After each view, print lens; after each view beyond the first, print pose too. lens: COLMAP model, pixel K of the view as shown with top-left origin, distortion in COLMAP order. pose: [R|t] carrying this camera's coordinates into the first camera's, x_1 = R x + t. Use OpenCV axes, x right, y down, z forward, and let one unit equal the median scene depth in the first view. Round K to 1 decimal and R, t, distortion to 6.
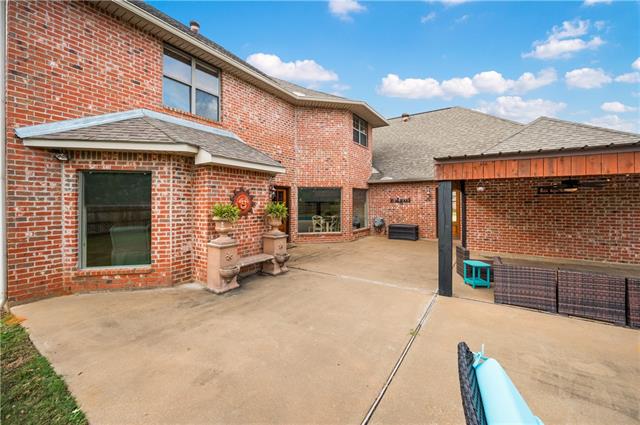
lens RADIAL K [[256.1, 0, 320.2], [0, 256.1, 204.0], [0, 0, 1]] dist [-0.000614, -0.000059]
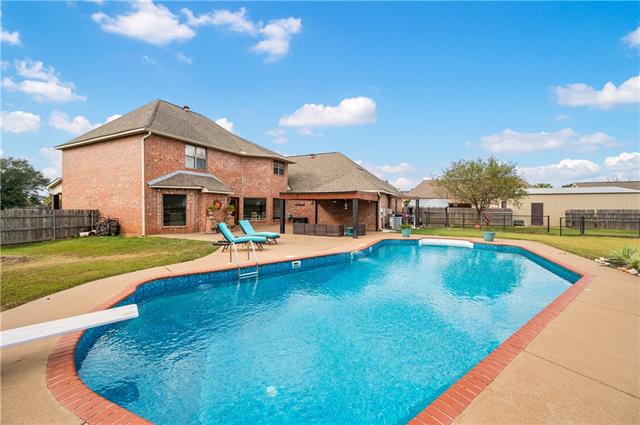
lens RADIAL K [[258.1, 0, 320.0], [0, 258.1, 212.5], [0, 0, 1]] dist [-0.000053, 0.000013]
pose [[0.991536, 0.004855, 0.129743, 0.260164], [-0.007469, 0.999779, 0.019668, 0.006731], [-0.129618, -0.020470, 0.991353, -1.143089]]
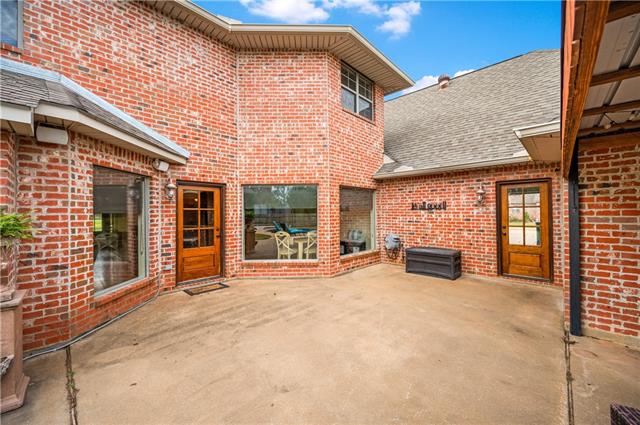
lens RADIAL K [[253.5, 0, 320.0], [0, 253.5, 212.5], [0, 0, 1]] dist [0.000540, -0.000205]
pose [[0.984021, -0.003469, -0.178021, 0.213124], [0.002392, 0.999978, -0.006266, 0.004430], [0.178039, 0.005740, 0.984007, 0.478800]]
